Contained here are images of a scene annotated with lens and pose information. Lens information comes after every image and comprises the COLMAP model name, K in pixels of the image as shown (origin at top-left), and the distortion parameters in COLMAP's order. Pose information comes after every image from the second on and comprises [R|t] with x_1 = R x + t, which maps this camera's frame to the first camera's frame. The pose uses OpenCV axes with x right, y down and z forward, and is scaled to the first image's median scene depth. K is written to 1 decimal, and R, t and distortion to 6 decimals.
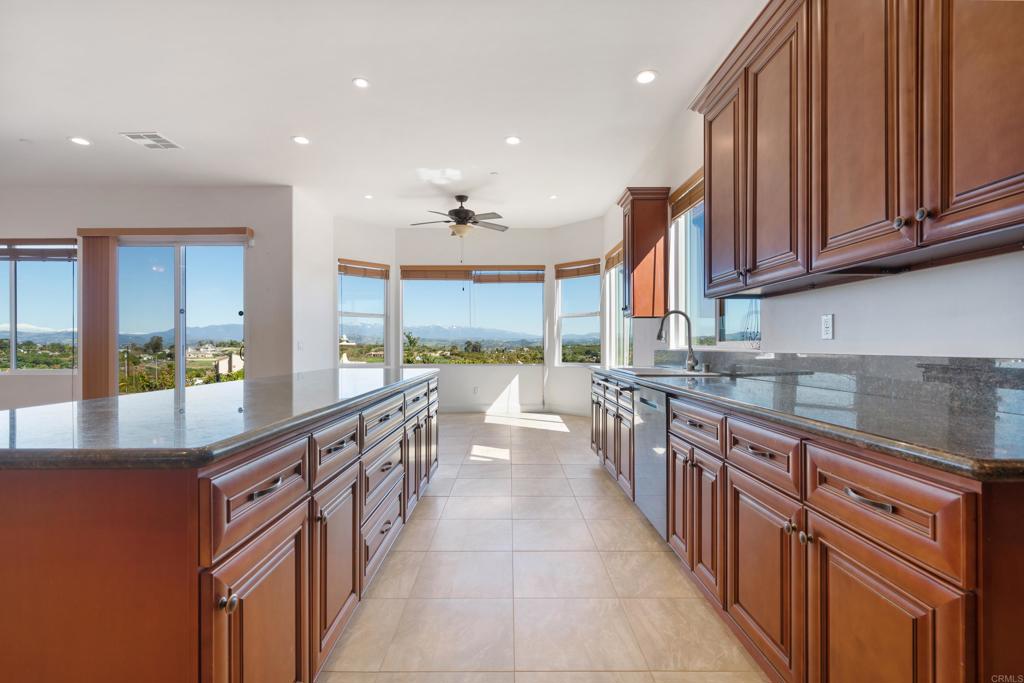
lens RADIAL K [[465.7, 0, 510.1], [0, 465.7, 345.5], [0, 0, 1]] dist [-0.008473, 0.004810]
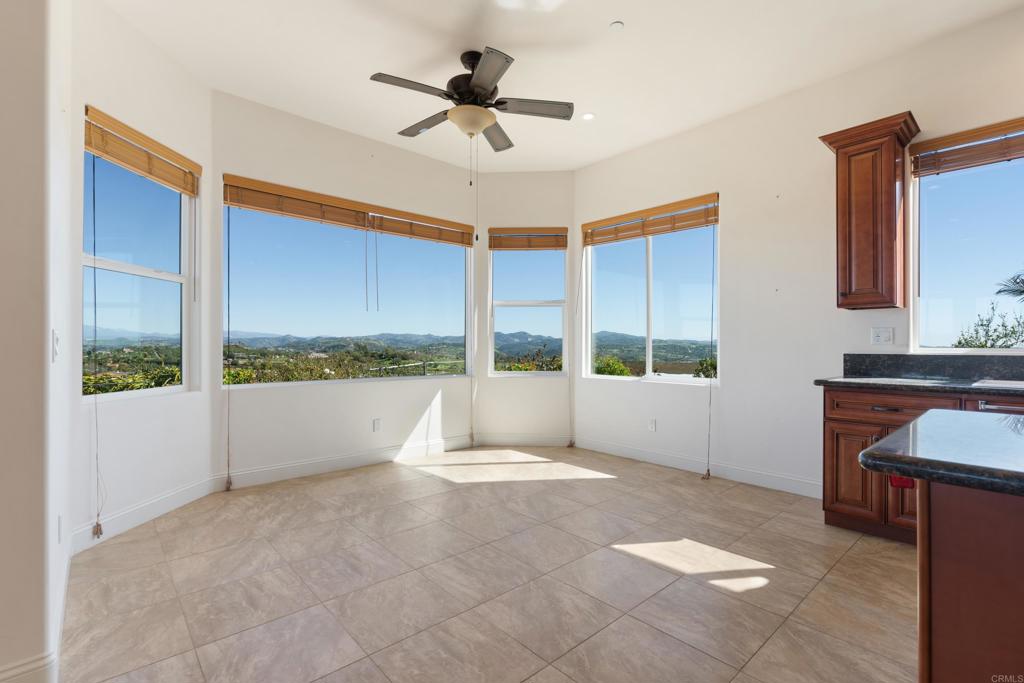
lens RADIAL K [[465.7, 0, 506.9], [0, 465.7, 344.9], [0, 0, 1]] dist [-0.008473, 0.004810]
pose [[0.749364, 0.003526, 0.662149, -0.426050], [-0.002373, 0.999994, -0.002641, -0.000681], [-0.662154, 0.000408, 0.749368, 0.606827]]
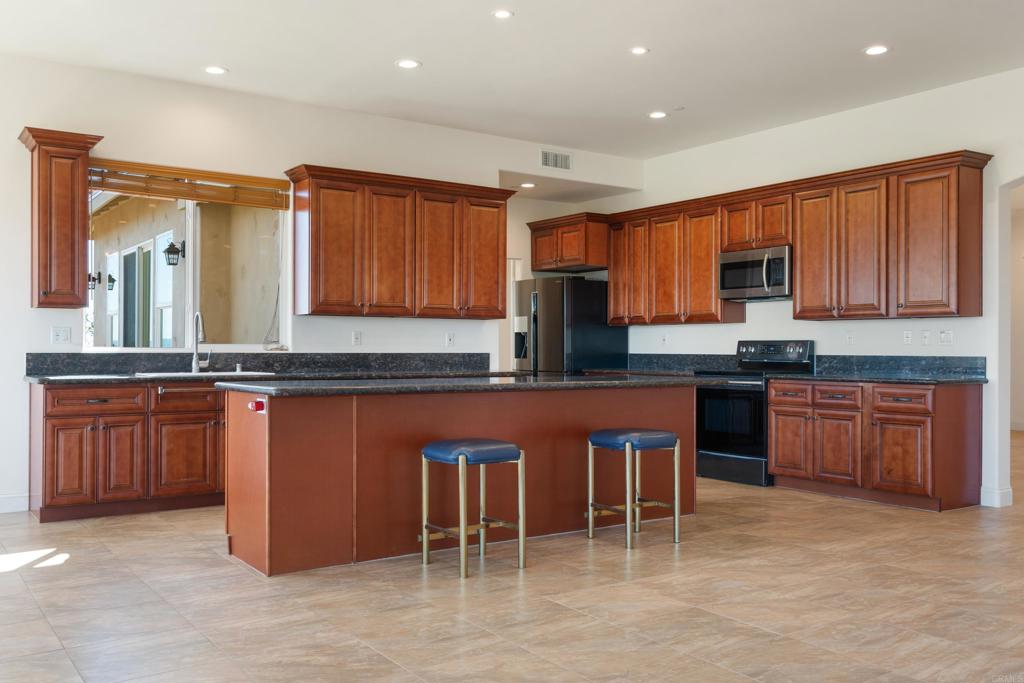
lens RADIAL K [[895.7, 0, 513.6], [0, 895.7, 345.6], [0, 0, 1]] dist [-0.000943, 0.012687]
pose [[-0.571781, 0.001233, 0.820405, -0.906168], [-0.004199, 0.999981, -0.004430, 0.001269], [-0.820395, -0.005978, -0.571765, 0.881349]]
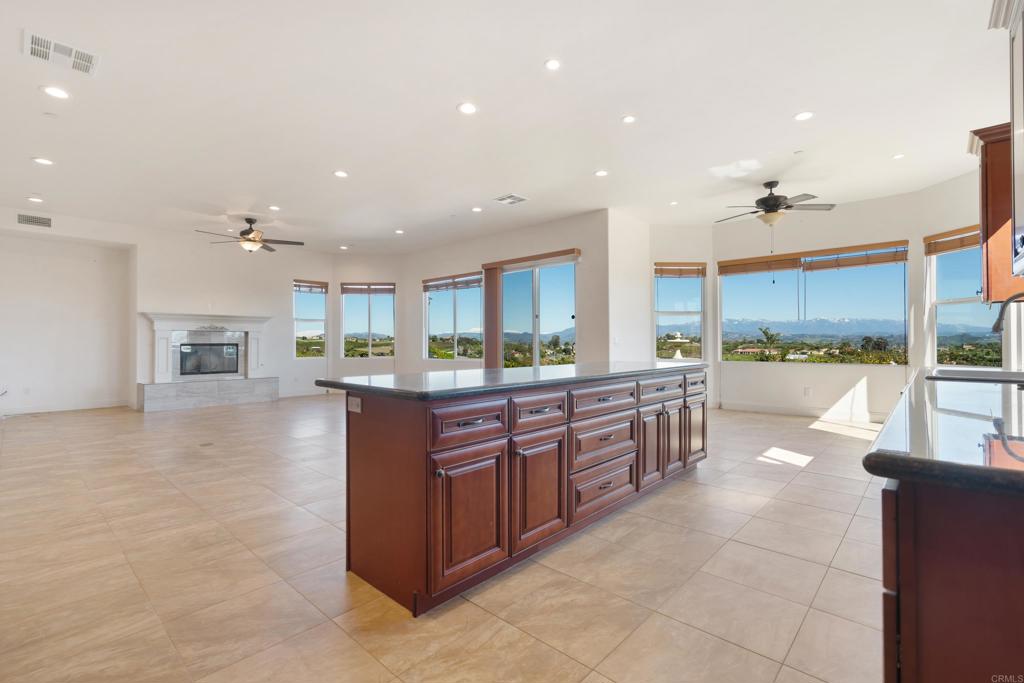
lens RADIAL K [[465.7, 0, 512.5], [0, 465.7, 340.1], [0, 0, 1]] dist [-0.008473, 0.004810]
pose [[0.735894, -0.005632, -0.677073, 0.147194], [0.002393, 0.999981, -0.005718, 0.000678], [0.677093, 0.002587, 0.735893, -0.037840]]
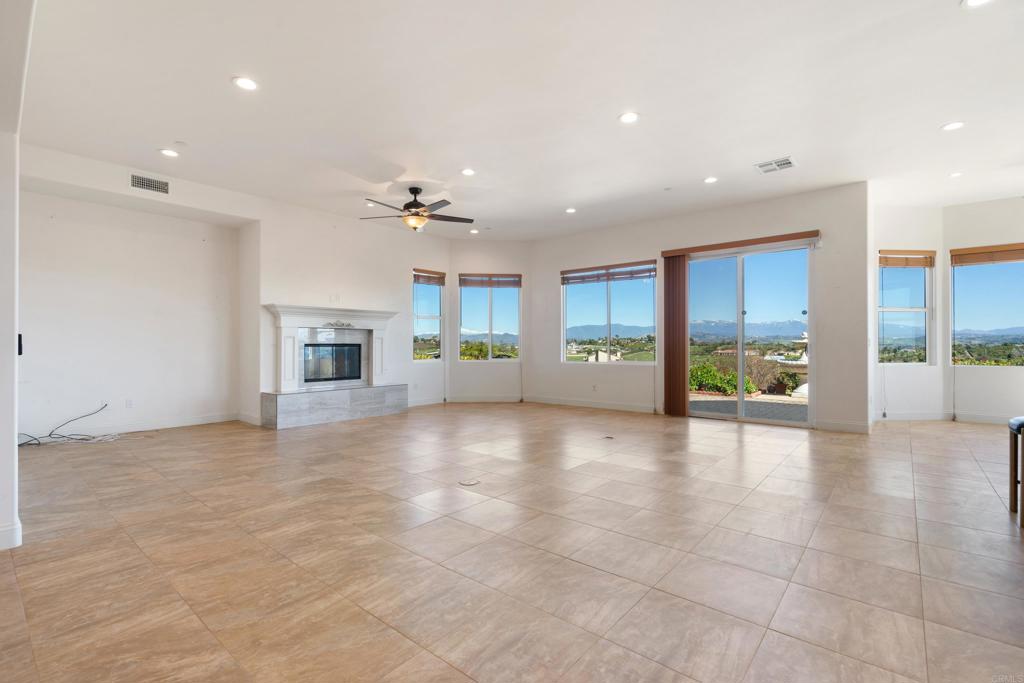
lens RADIAL K [[465.7, 0, 512.2], [0, 465.7, 342.4], [0, 0, 1]] dist [-0.008473, 0.004810]
pose [[0.765253, -0.002440, -0.643725, -0.392176], [0.000815, 0.999996, -0.002821, 0.001167], [0.643729, 0.001634, 0.765252, -0.224580]]
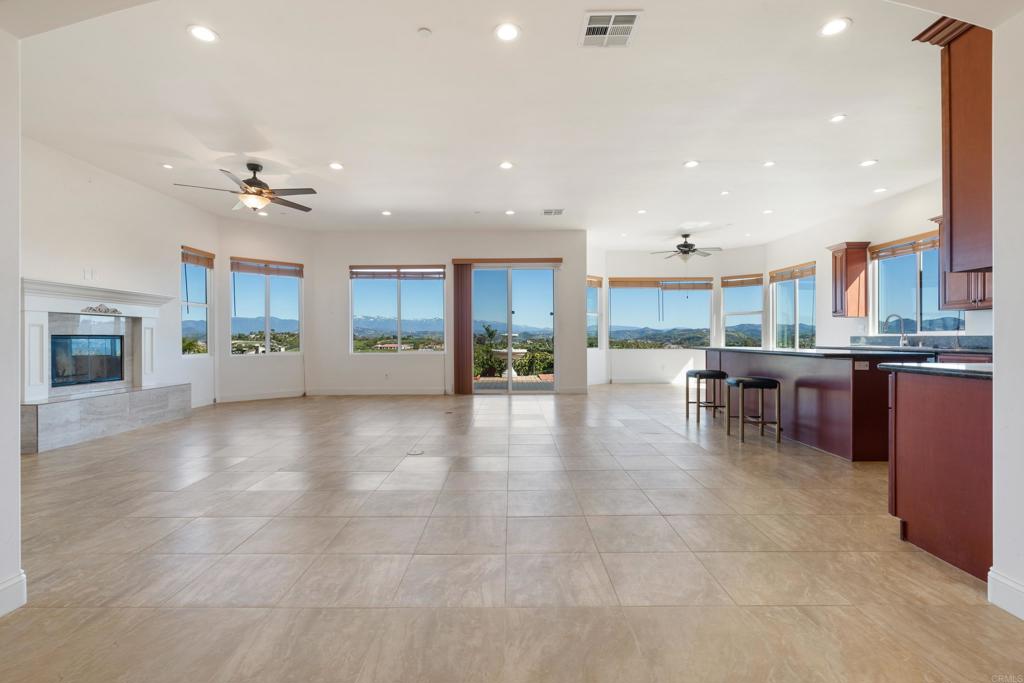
lens RADIAL K [[465.7, 0, 510.4], [0, 465.7, 338.7], [0, 0, 1]] dist [-0.008473, 0.004810]
pose [[0.999996, -0.002832, -0.000358, -0.684536], [0.002832, 0.999995, 0.001580, 0.008851], [0.000354, -0.001581, 0.999999, -0.501814]]
